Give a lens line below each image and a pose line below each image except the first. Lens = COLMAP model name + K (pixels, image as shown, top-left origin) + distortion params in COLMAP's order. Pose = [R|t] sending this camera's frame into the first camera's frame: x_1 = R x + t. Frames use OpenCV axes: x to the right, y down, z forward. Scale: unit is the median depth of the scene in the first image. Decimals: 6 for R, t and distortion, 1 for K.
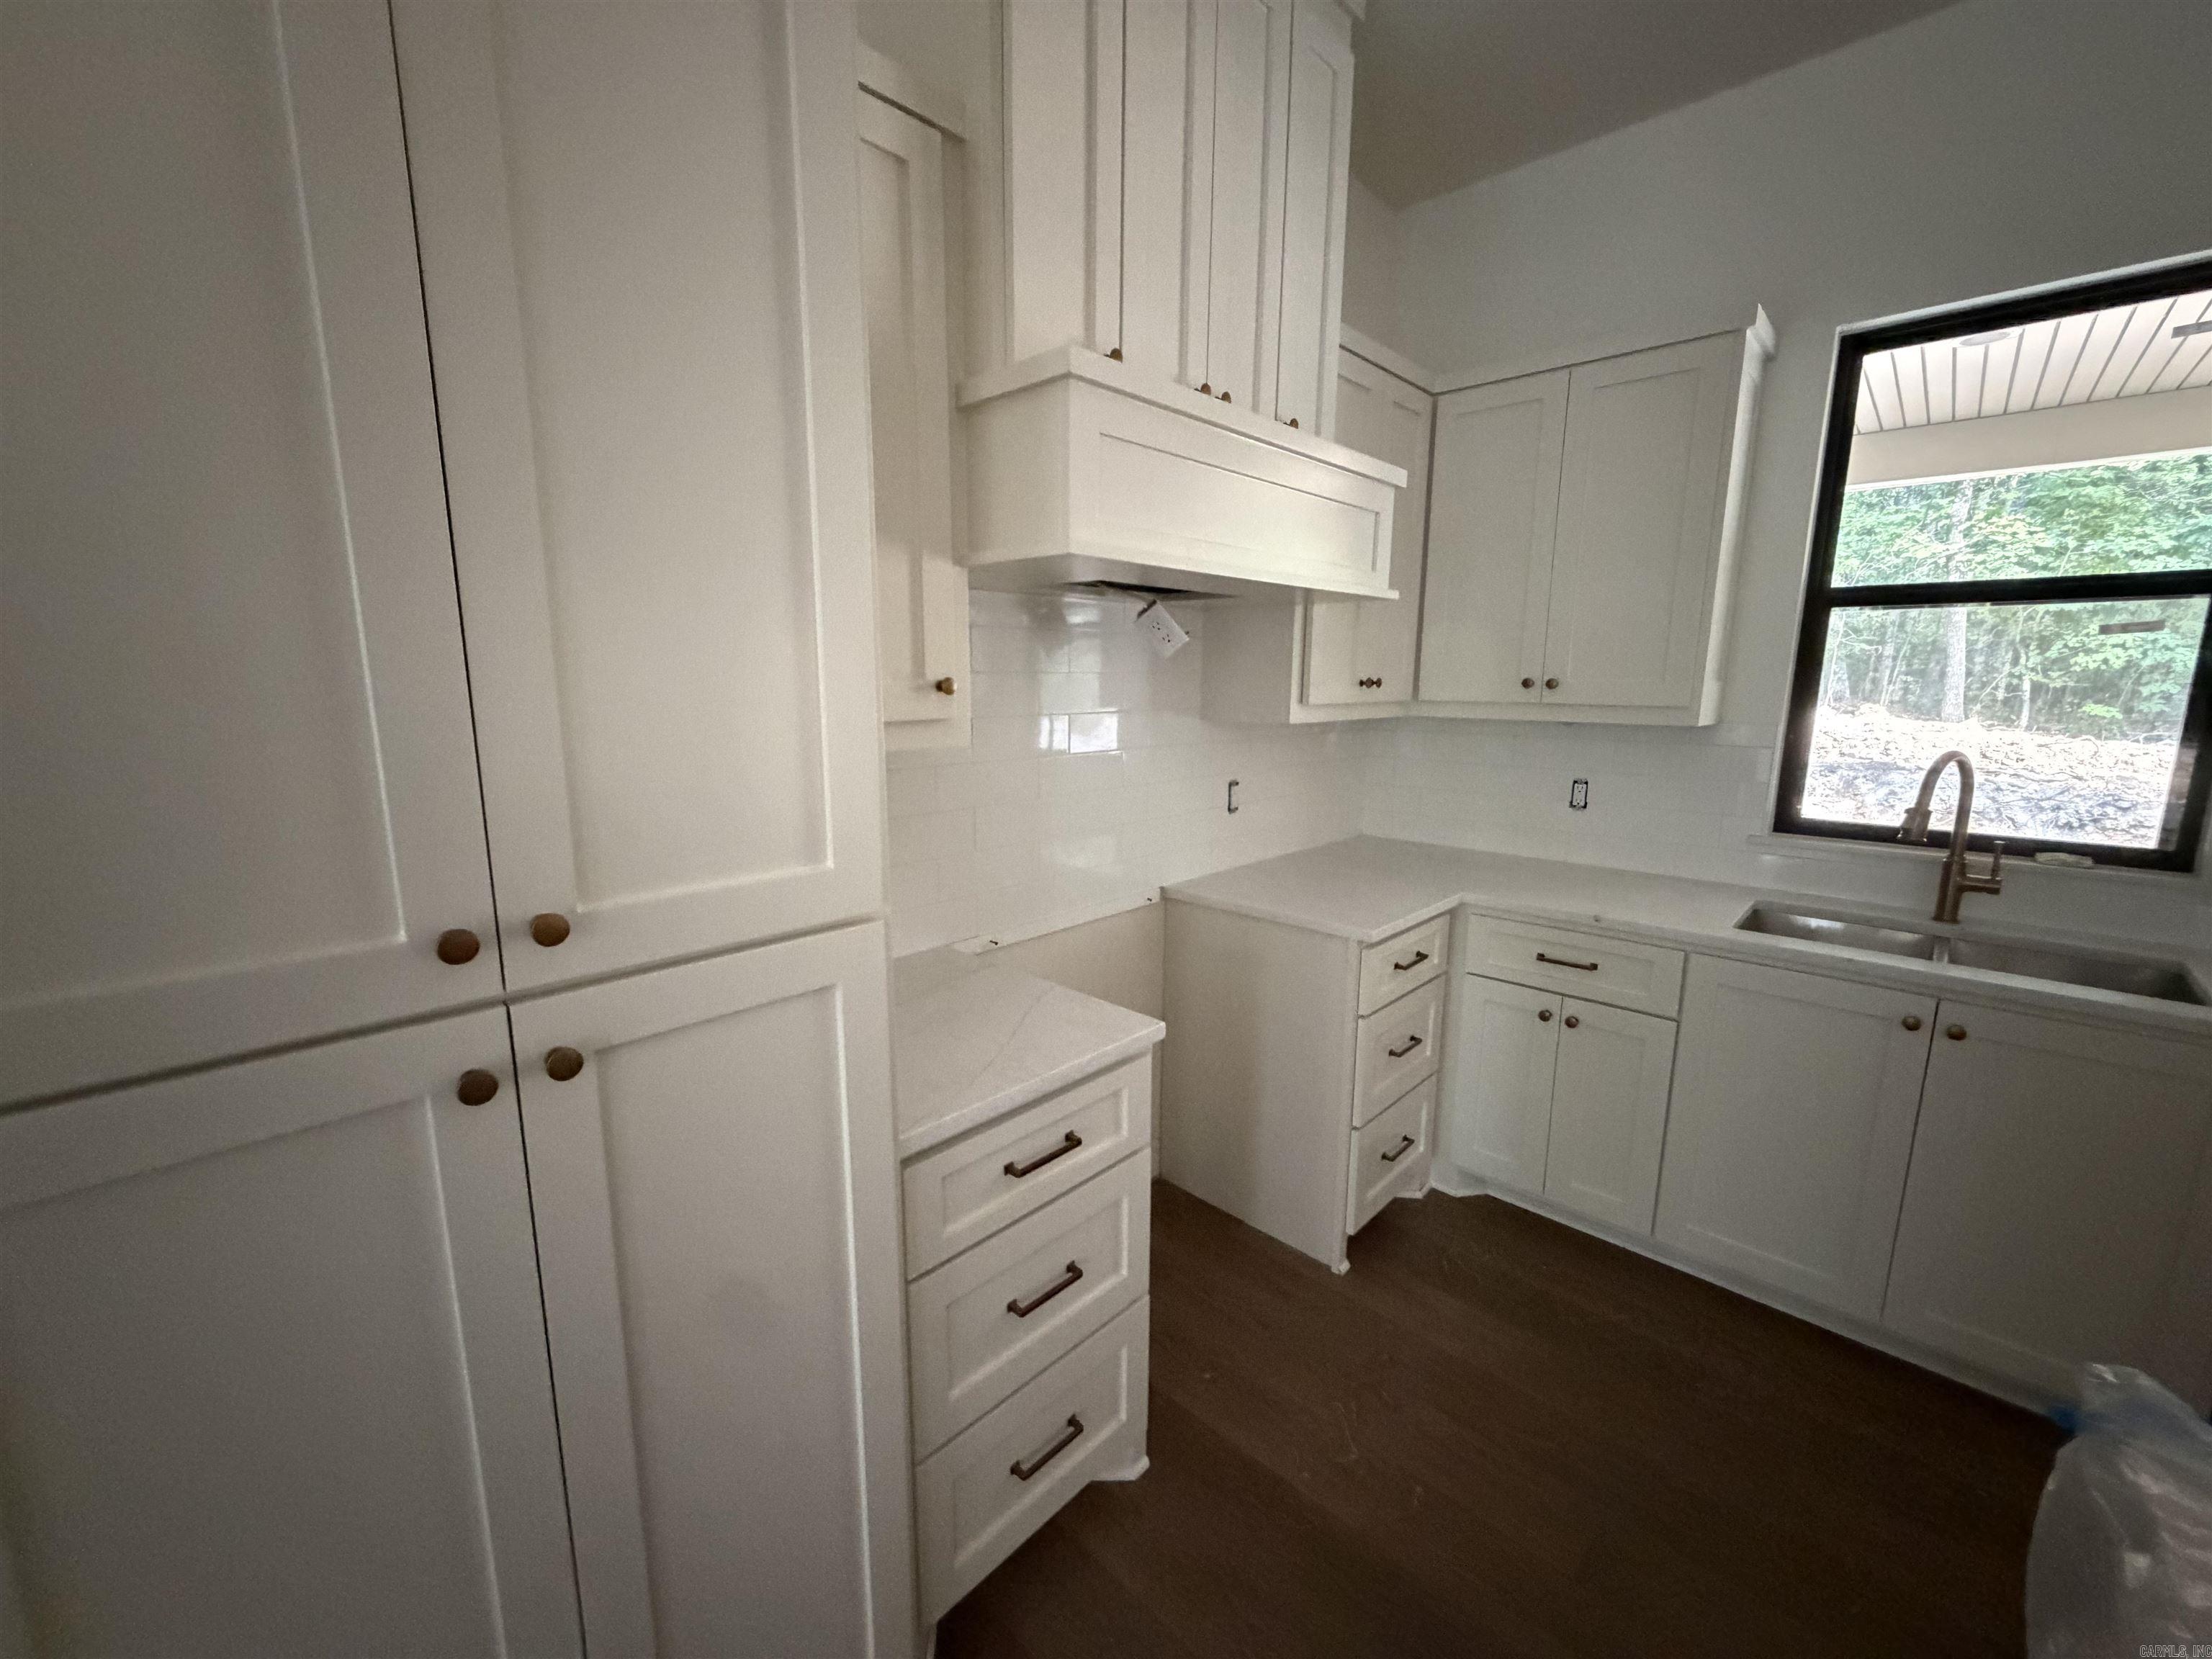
lens RADIAL K [[884.8, 0, 1099.9], [0, 884.8, 830.2], [0, 0, 1]] dist [-0.001202, 0.000778]
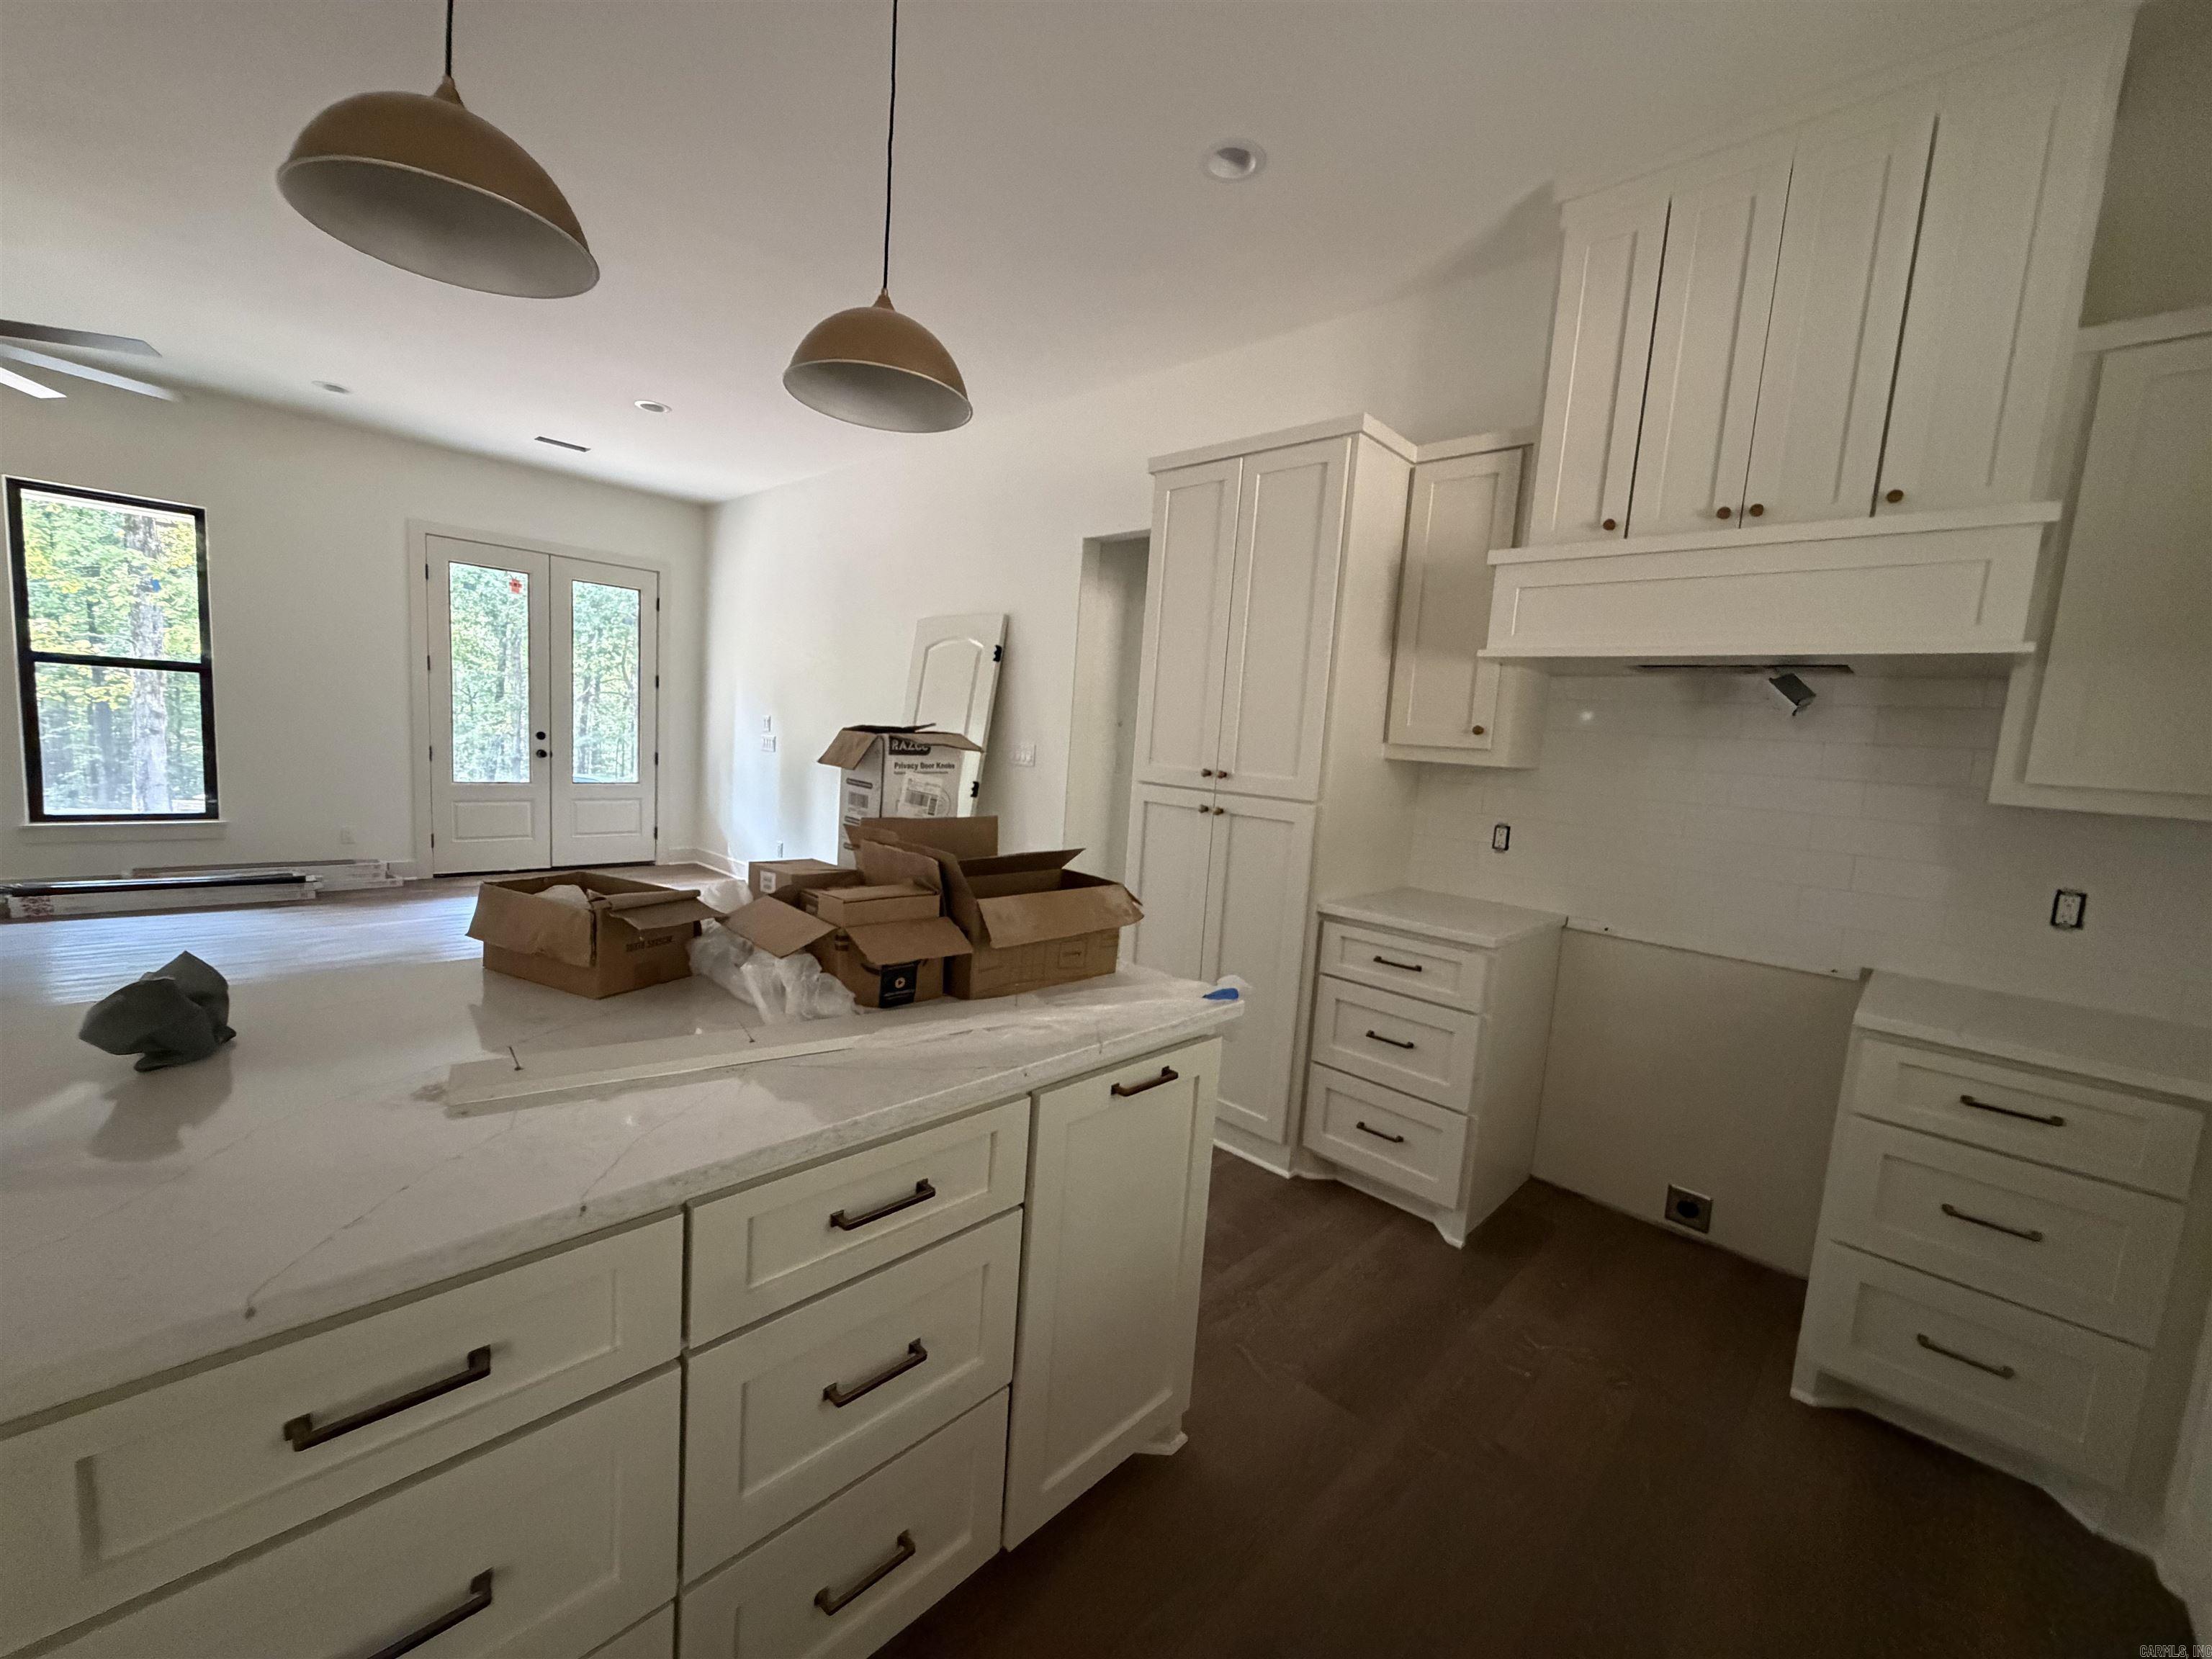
lens RADIAL K [[884.8, 0, 1101.1], [0, 884.8, 828.7], [0, 0, 1]] dist [-0.001202, 0.000778]
pose [[-0.010094, 0.102063, -0.994727, 1.146042], [-0.243168, 0.964665, 0.101446, 0.027032], [0.969932, 0.242909, 0.015081, 0.172560]]
